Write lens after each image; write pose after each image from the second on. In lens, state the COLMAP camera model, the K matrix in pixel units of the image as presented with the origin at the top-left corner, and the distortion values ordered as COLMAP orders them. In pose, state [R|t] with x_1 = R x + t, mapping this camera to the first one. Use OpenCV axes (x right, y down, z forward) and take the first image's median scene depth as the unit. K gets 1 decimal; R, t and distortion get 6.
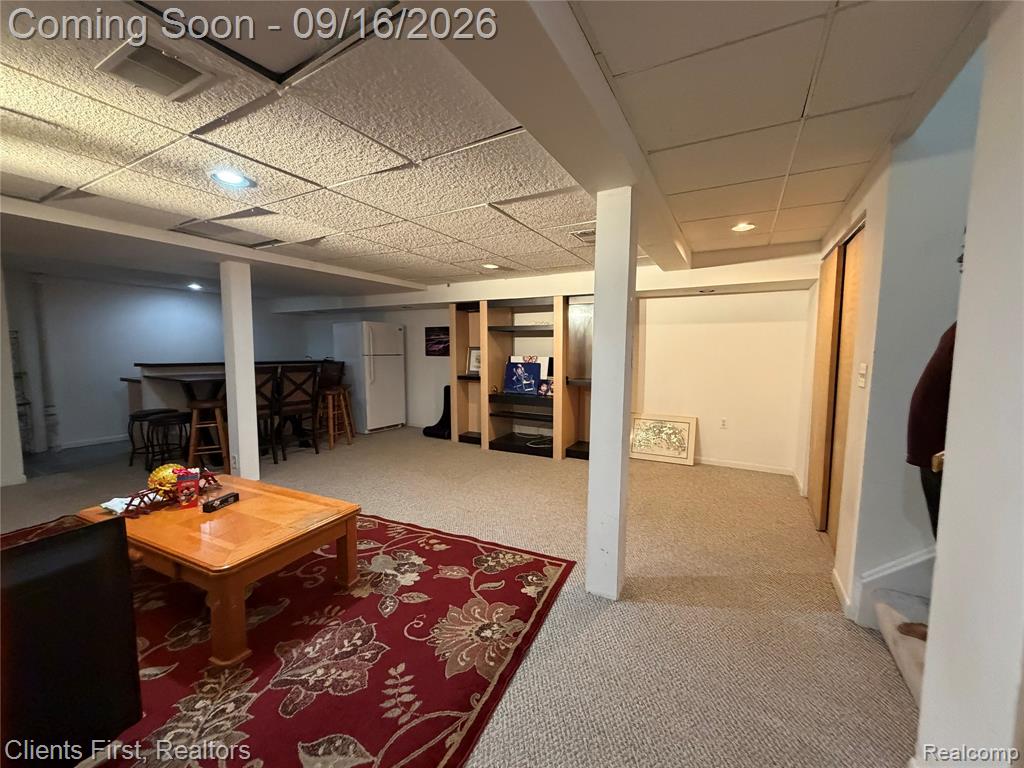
lens RADIAL K [[407.0, 0, 509.8], [0, 407.0, 387.0], [0, 0, 1]] dist [-0.000051, 0.000021]
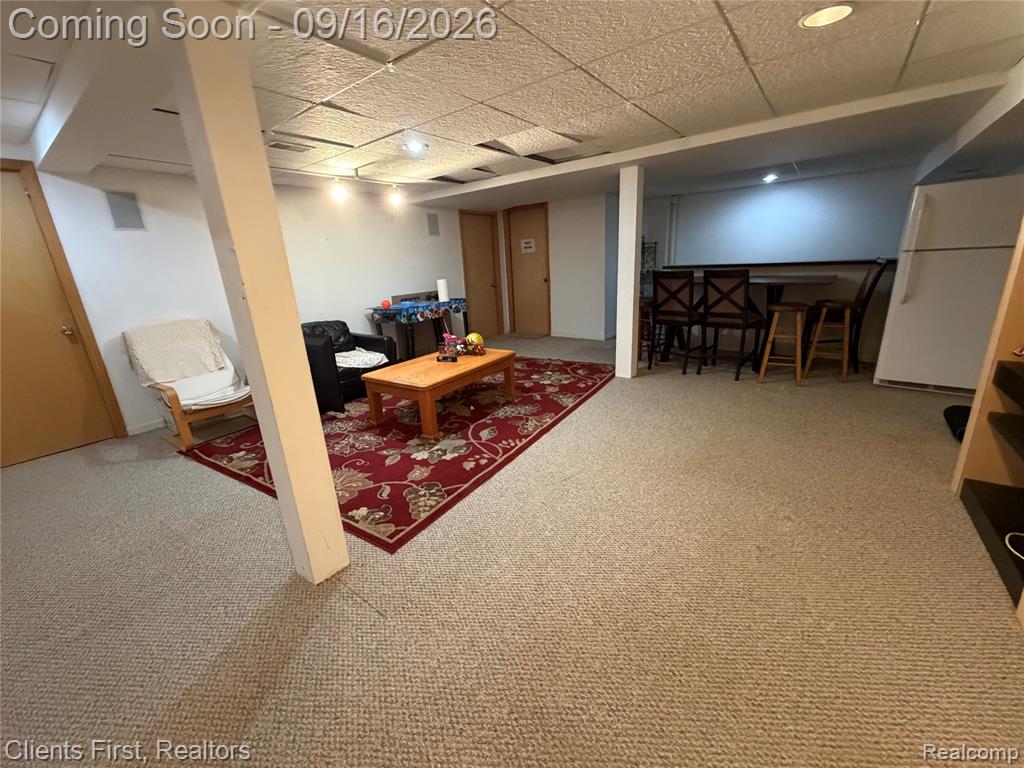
lens RADIAL K [[407.0, 0, 509.8], [0, 407.0, 387.0], [0, 0, 1]] dist [-0.000051, 0.000021]
pose [[-0.140601, 0.293869, -0.945448, 0.741232], [-0.042741, 0.952242, 0.302337, -0.105693], [0.989143, 0.082919, -0.121326, 1.249730]]
